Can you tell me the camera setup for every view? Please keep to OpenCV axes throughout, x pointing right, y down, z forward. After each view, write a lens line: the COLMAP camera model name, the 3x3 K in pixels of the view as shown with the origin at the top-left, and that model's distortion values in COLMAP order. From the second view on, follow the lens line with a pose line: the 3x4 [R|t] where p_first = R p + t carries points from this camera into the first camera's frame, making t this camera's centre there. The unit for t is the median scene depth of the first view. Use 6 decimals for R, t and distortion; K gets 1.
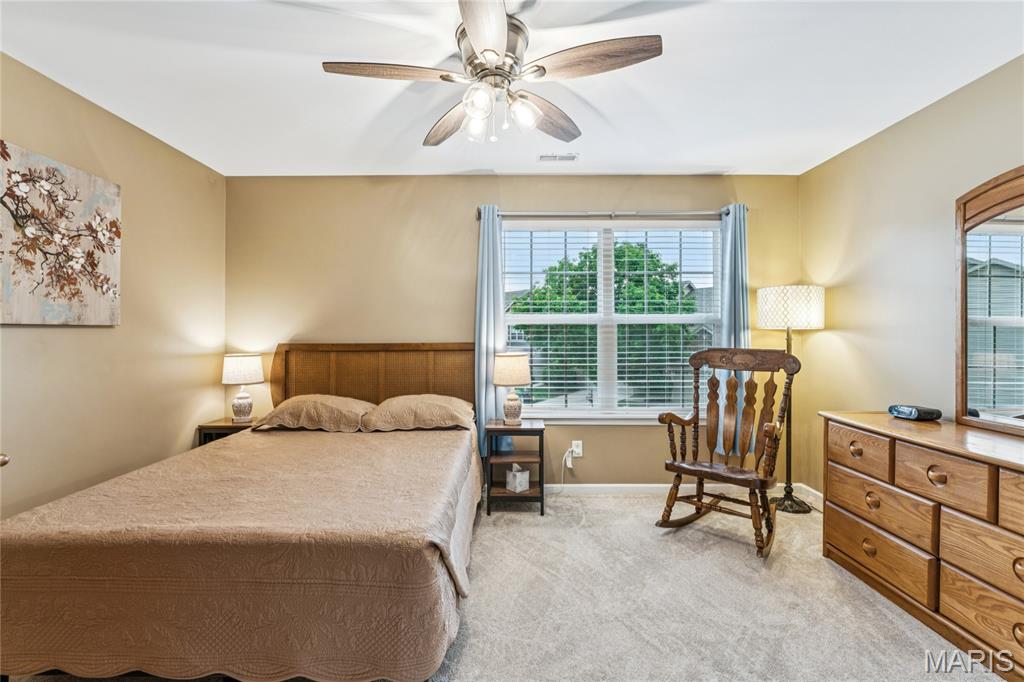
lens RADIAL K [[468.2, 0, 513.2], [0, 468.2, 337.3], [0, 0, 1]] dist [0.000415, 0.000075]
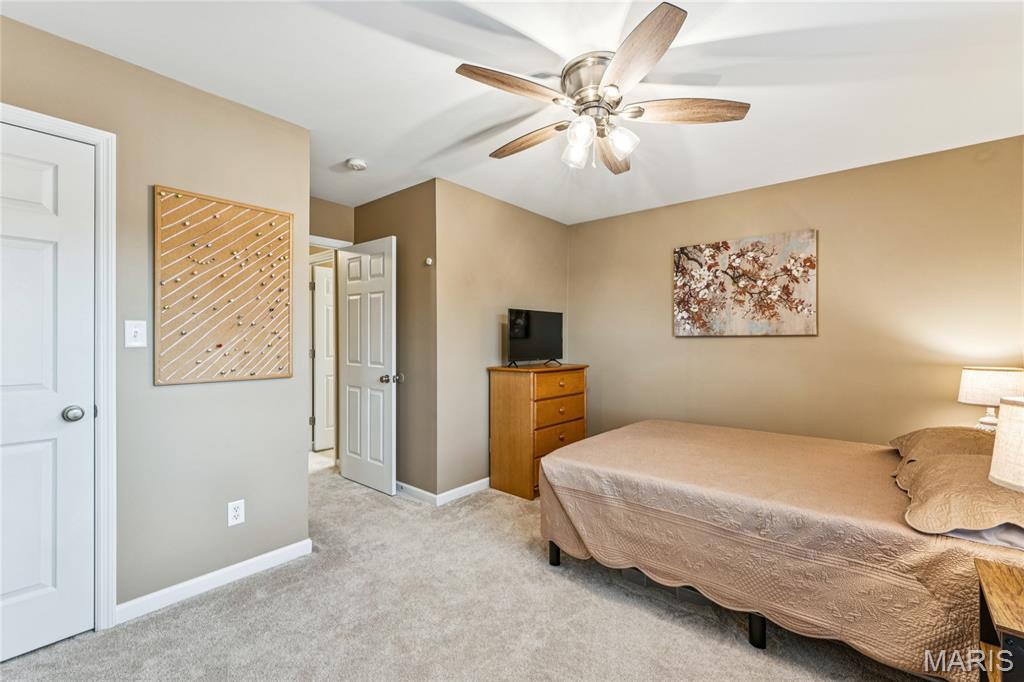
lens RADIAL K [[456.4, 0, 513.5], [0, 456.4, 339.4], [0, 0, 1]] dist [0.000263, 0.000025]
pose [[-0.669815, 0.000239, -0.742528, 0.777306], [-0.005181, 0.999974, 0.004996, -0.015732], [0.742510, 0.007193, -0.669796, 1.391839]]
